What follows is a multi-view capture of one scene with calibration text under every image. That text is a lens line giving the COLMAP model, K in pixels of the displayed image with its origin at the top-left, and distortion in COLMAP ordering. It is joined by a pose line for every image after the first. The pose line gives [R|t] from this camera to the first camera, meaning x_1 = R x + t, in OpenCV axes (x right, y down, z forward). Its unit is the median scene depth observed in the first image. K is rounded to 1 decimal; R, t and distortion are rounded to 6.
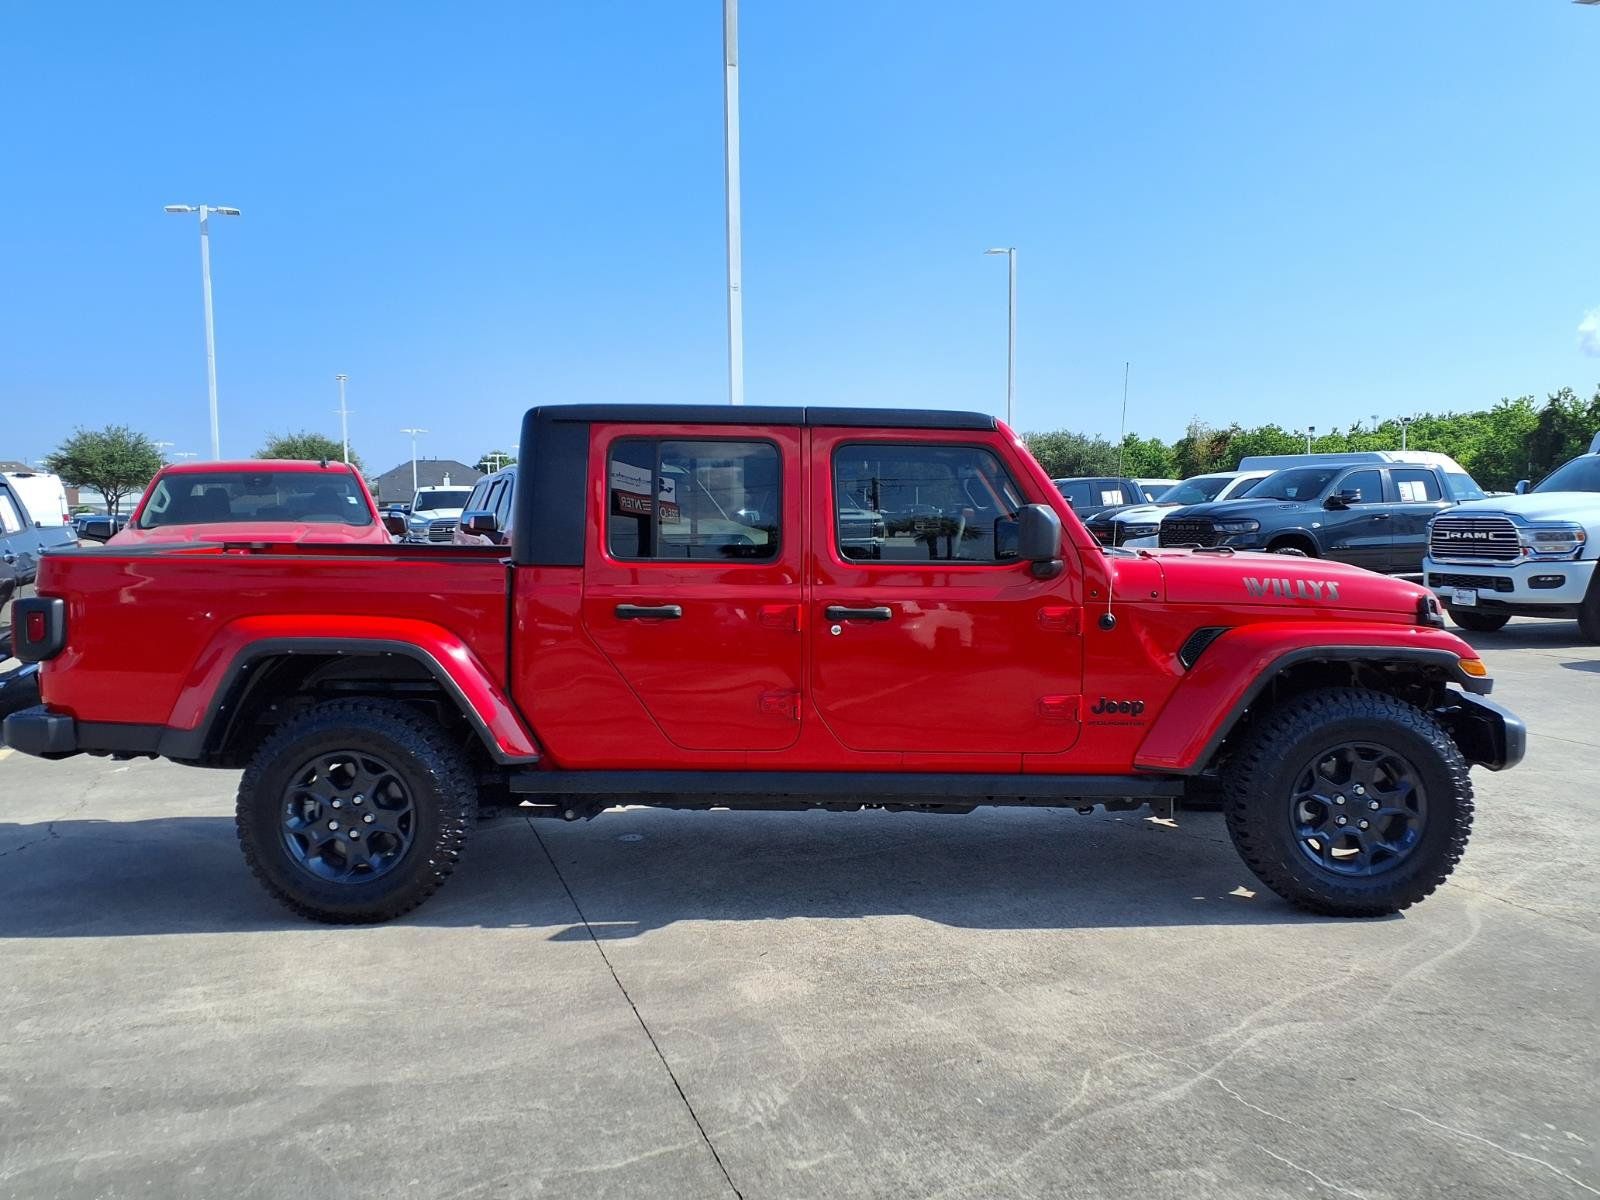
lens RADIAL K [[1311.2, 0, 800.0], [0, 1311.2, 600.0], [0, 0, 1]] dist [0.043319, -0.014868]
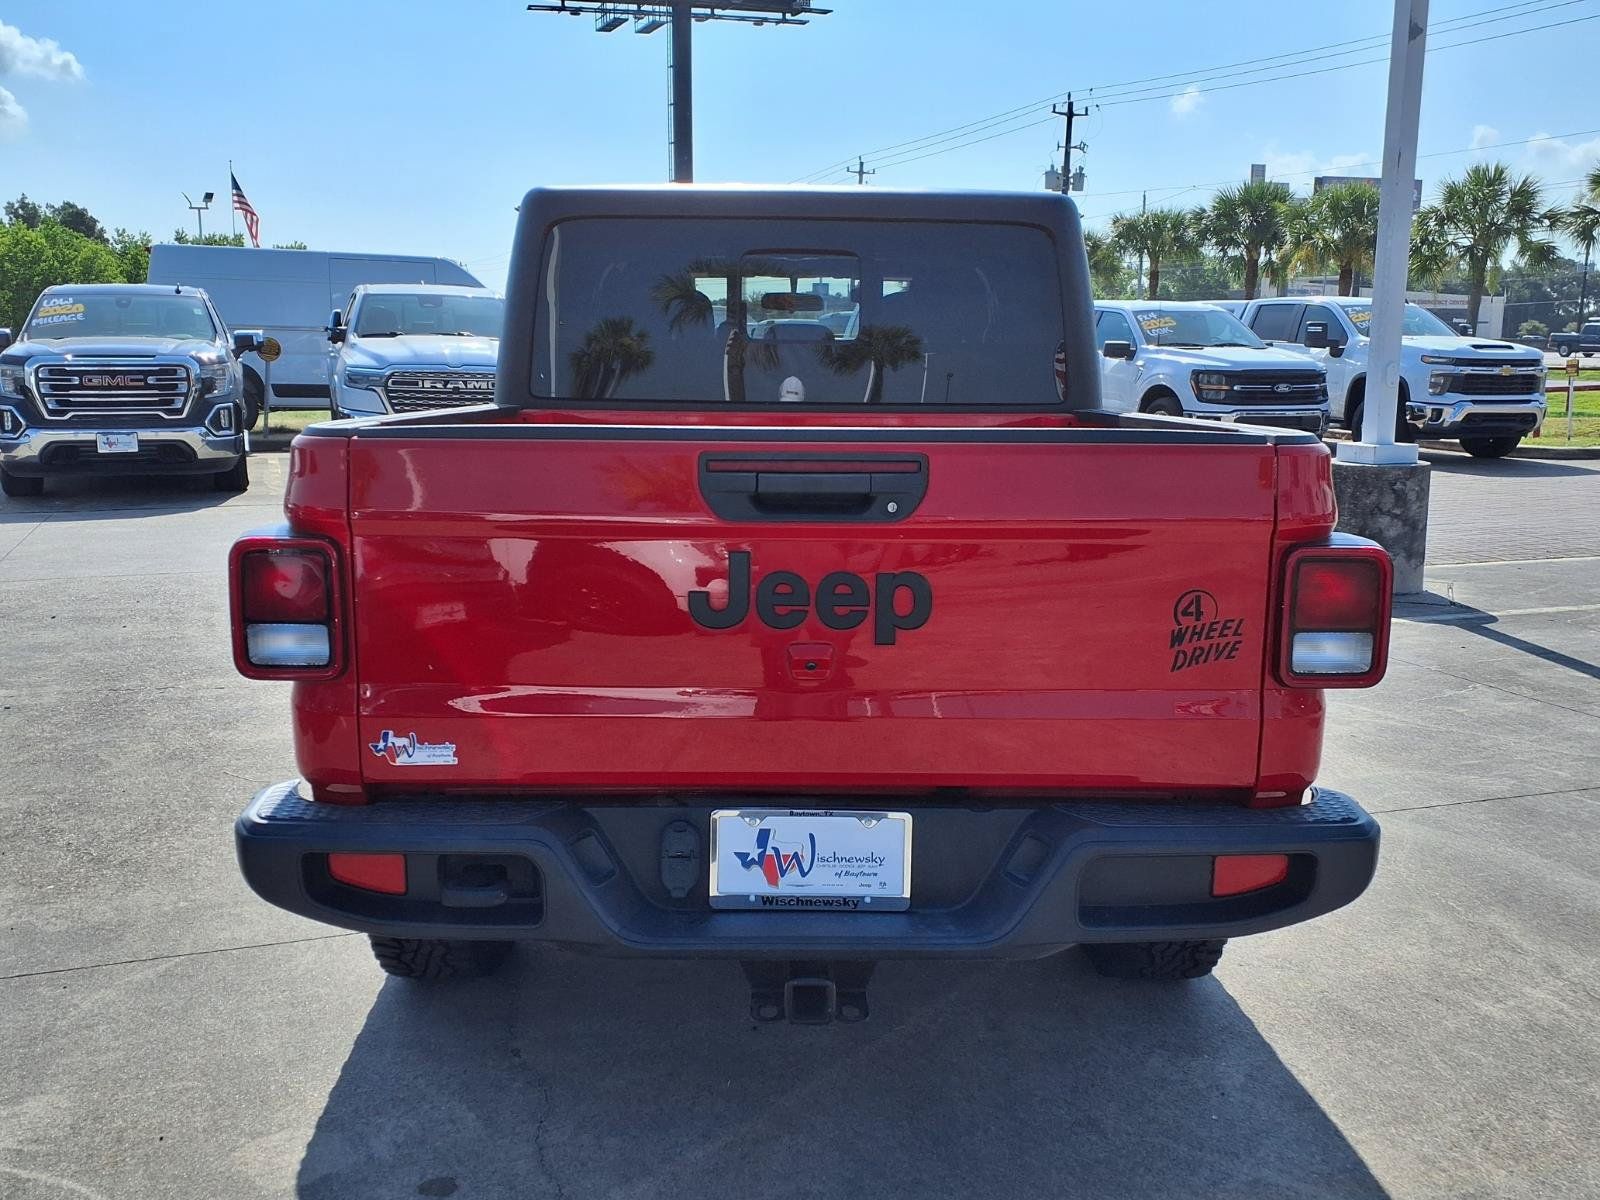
lens RADIAL K [[1543.0, 0, 800.0], [0, 1543.0, 600.0], [0, 0, 1]] dist [0.039658, -0.019289]
pose [[-0.029849, -0.164936, 0.985853, -0.358350], [0.060007, 0.984217, 0.166479, -0.023837], [-0.997752, 0.064128, -0.019480, 0.400670]]
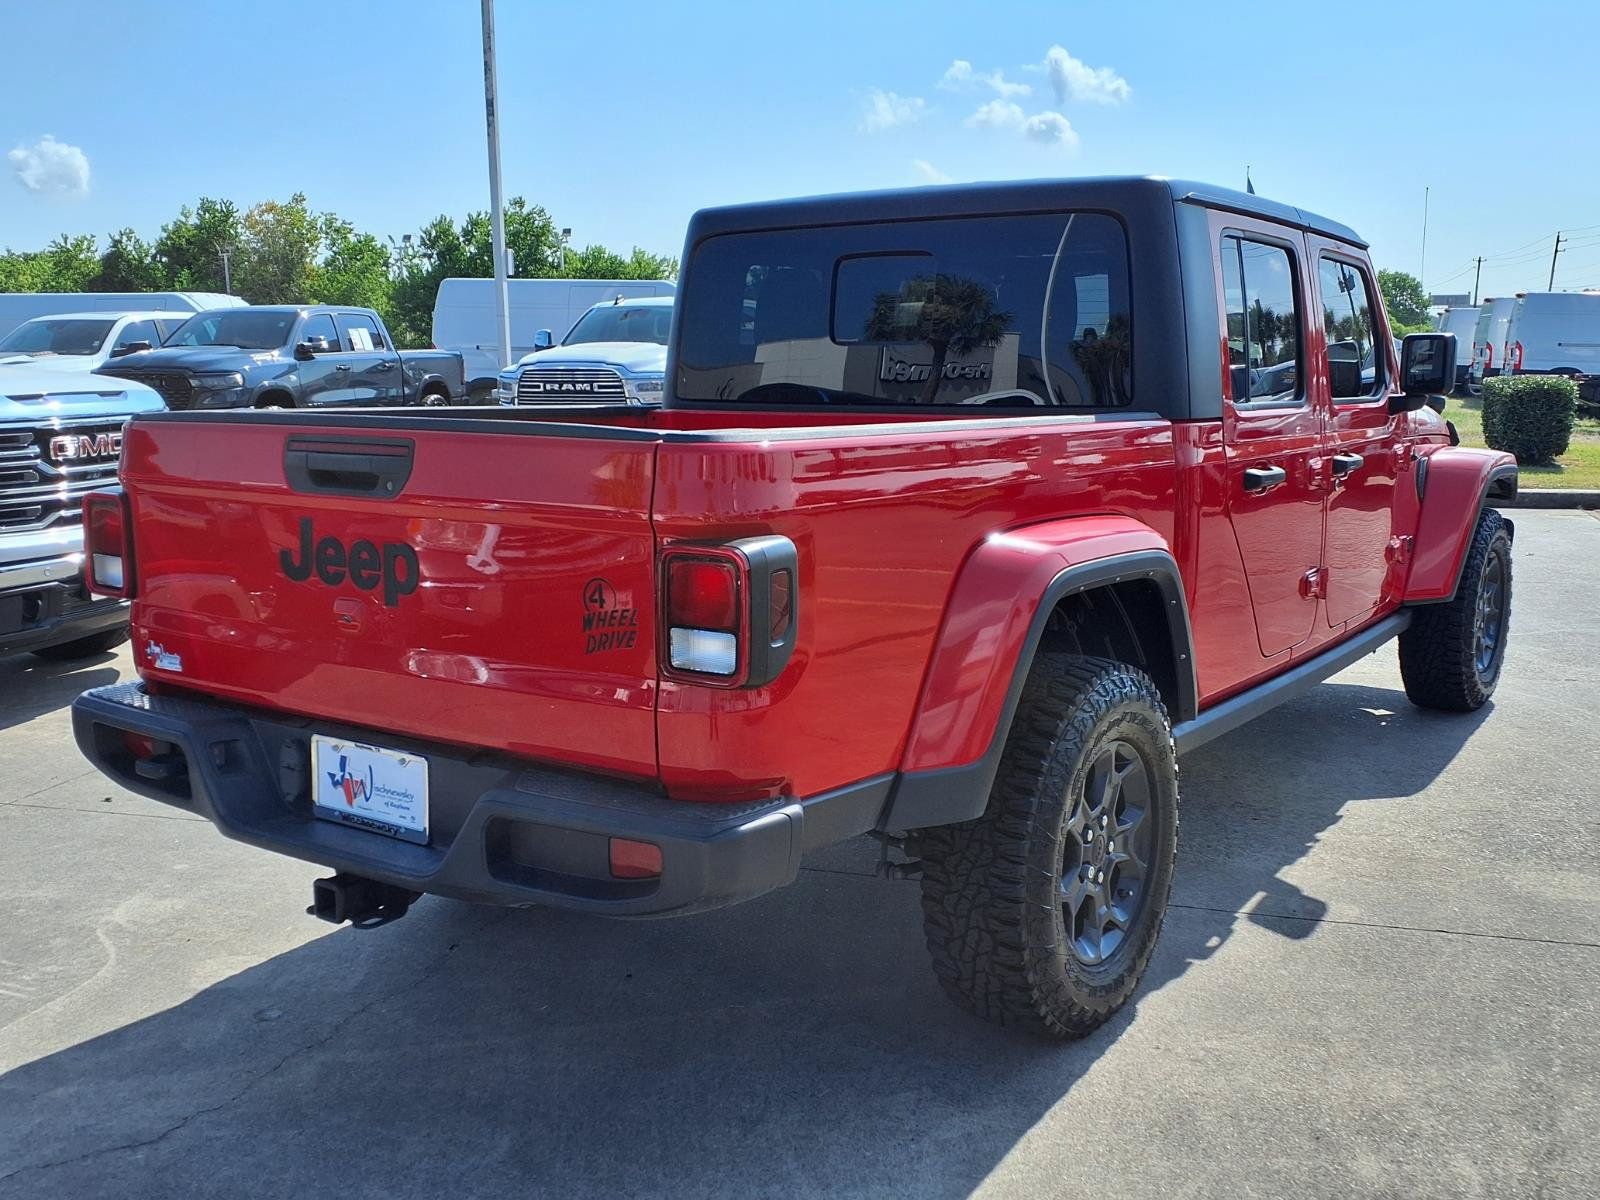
lens RADIAL K [[1543.0, 0, 800.0], [0, 1543.0, 600.0], [0, 0, 1]] dist [0.039658, -0.019289]
pose [[0.566256, -0.122966, 0.815005, -0.323327], [0.057327, 0.992290, 0.109885, -0.009938], [-0.822233, -0.015501, 0.568939, 0.241165]]
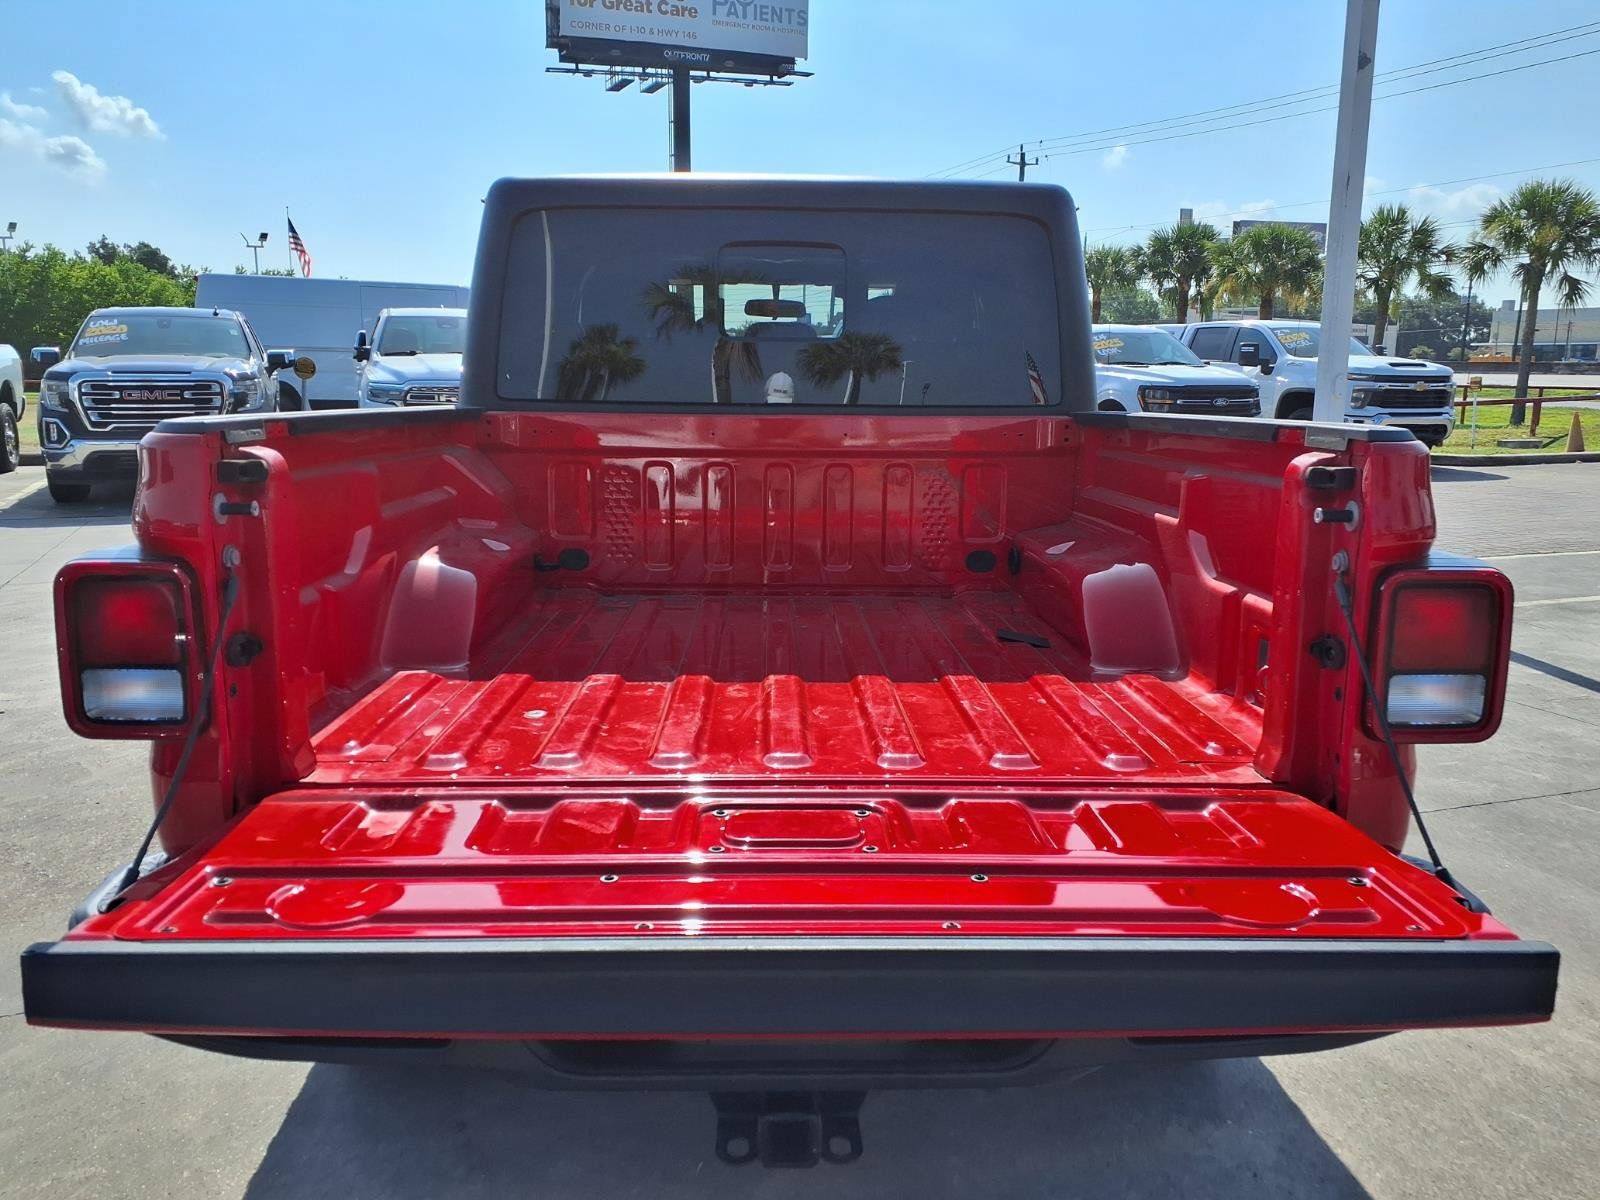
lens RADIAL K [[1311.2, 0, 800.0], [0, 1311.2, 600.0], [0, 0, 1]] dist [0.043319, -0.014868]
pose [[-0.039734, -0.174035, 0.983937, -0.306399], [0.060872, 0.982465, 0.176233, -0.019224], [-0.997354, 0.066897, -0.028443, 0.398429]]
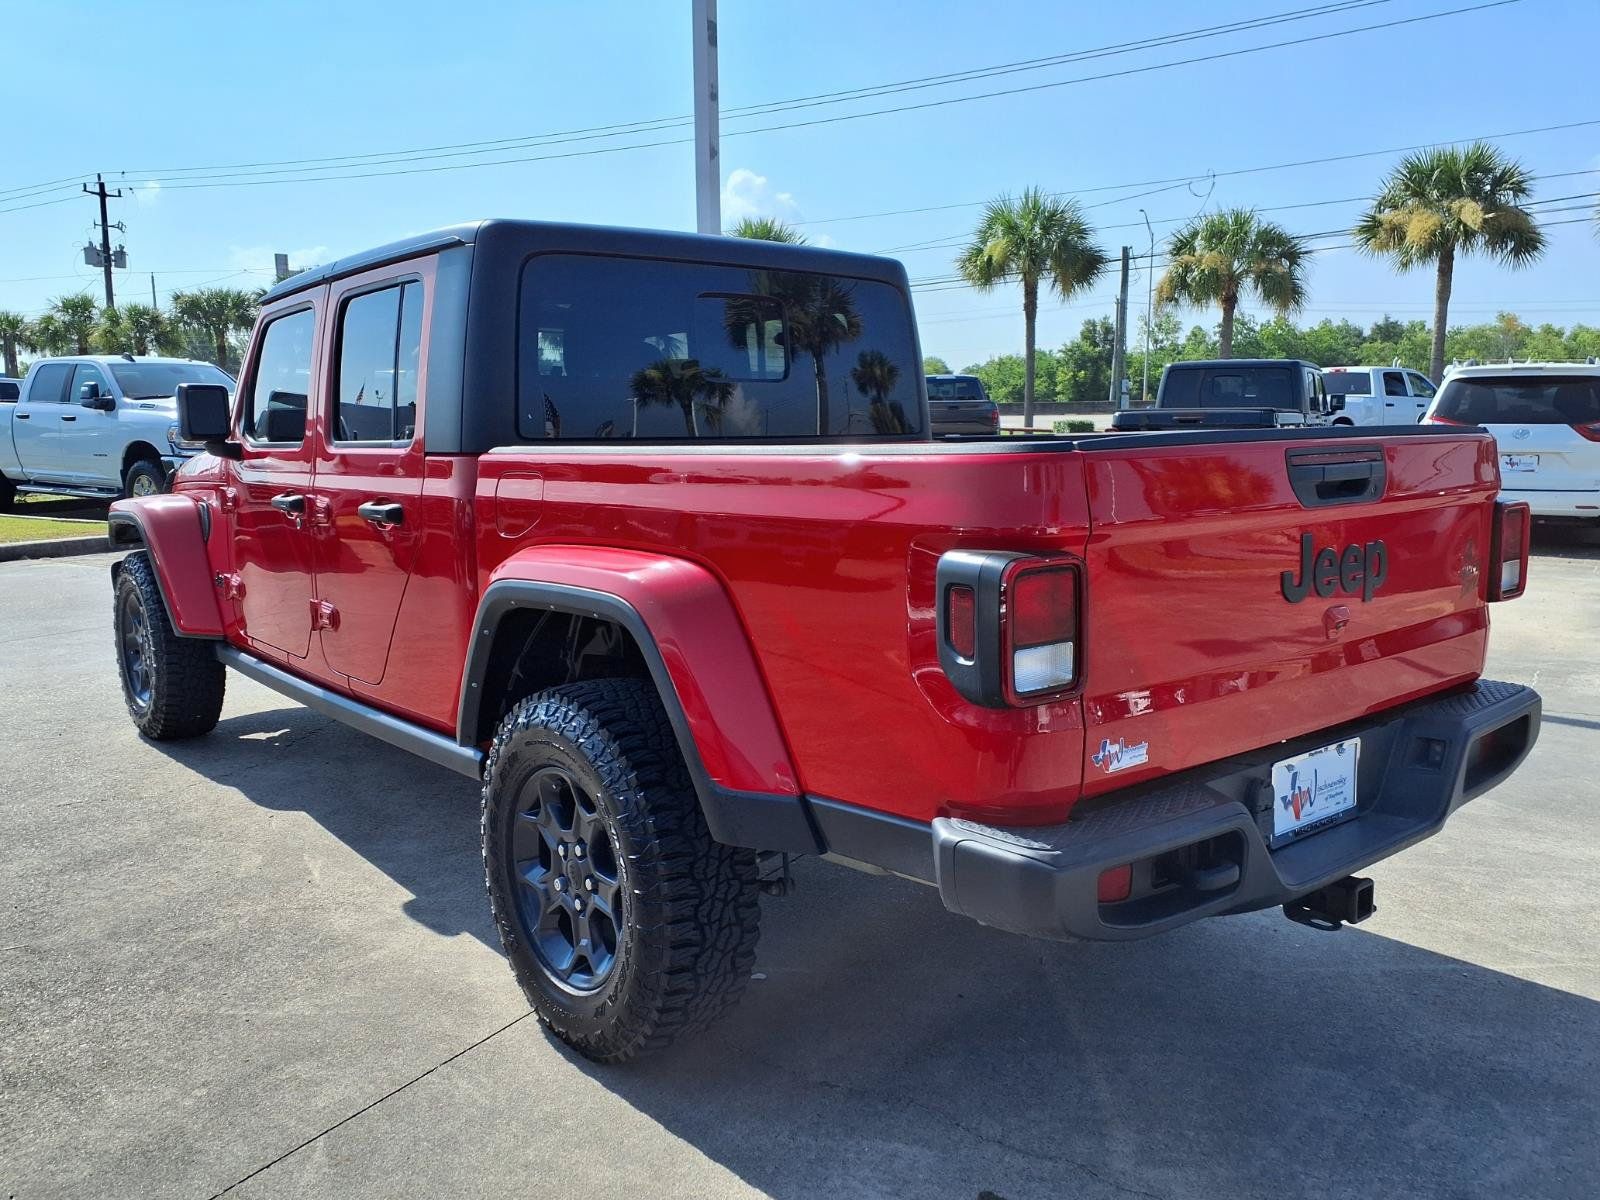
lens RADIAL K [[1311.2, 0, 800.0], [0, 1311.2, 600.0], [0, 0, 1]] dist [0.043319, -0.014868]
pose [[-0.654154, -0.101728, 0.749489, -0.278985], [0.060297, 0.980746, 0.185745, -0.028036], [-0.753954, 0.166698, -0.635425, 0.553714]]
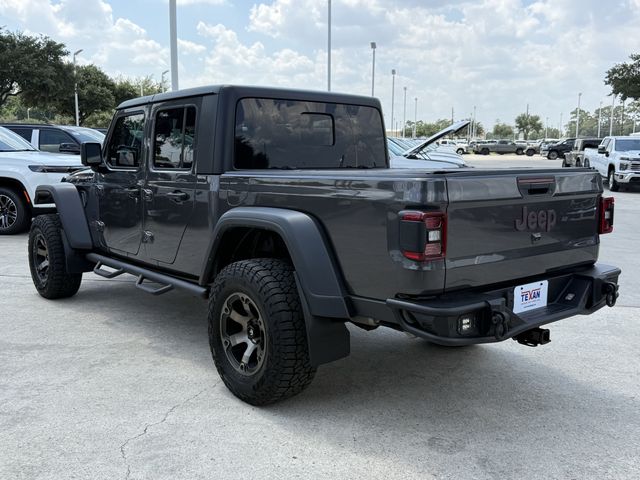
lens RADIAL K [[653.1, 0, 320.0], [0, 653.1, 240.0], [0, 0, 1]] dist [0.058404, -0.029632]
pose [[-0.656522, -0.105476, 0.746896, -0.323567], [0.045400, 0.982855, 0.178705, -0.035199], [-0.752940, 0.151233, -0.640477, 0.606740]]
